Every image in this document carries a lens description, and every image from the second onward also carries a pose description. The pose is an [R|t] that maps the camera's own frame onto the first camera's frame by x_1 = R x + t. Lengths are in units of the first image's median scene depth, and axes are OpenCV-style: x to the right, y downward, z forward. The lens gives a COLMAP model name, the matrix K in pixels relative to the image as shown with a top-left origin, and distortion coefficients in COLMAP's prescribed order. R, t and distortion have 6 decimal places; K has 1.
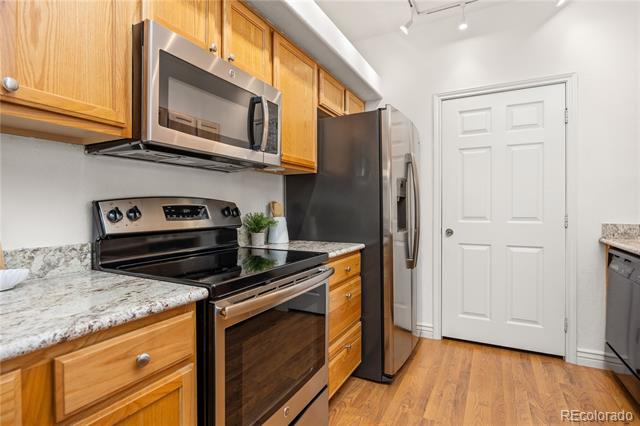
lens RADIAL K [[323.3, 0, 321.4], [0, 323.3, 209.7], [0, 0, 1]] dist [-0.008376, 0.000278]
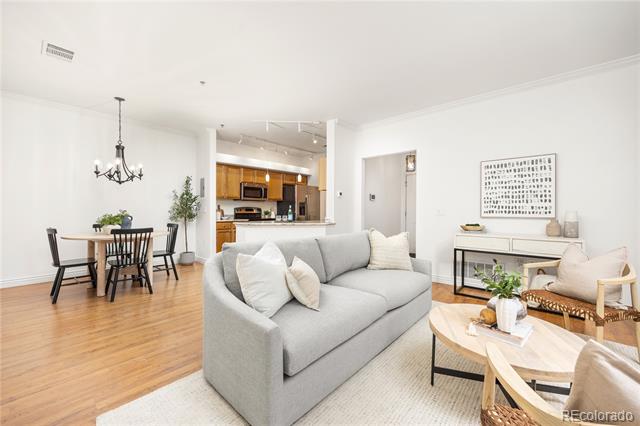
lens RADIAL K [[257.0, 0, 321.6], [0, 257.0, 209.5], [0, 0, 1]] dist [-0.000476, -0.000836]
pose [[0.971432, 0.006889, -0.237217, 1.266729], [-0.008081, 0.999959, -0.004053, 0.006328], [0.237179, 0.005854, 0.971448, -2.064491]]
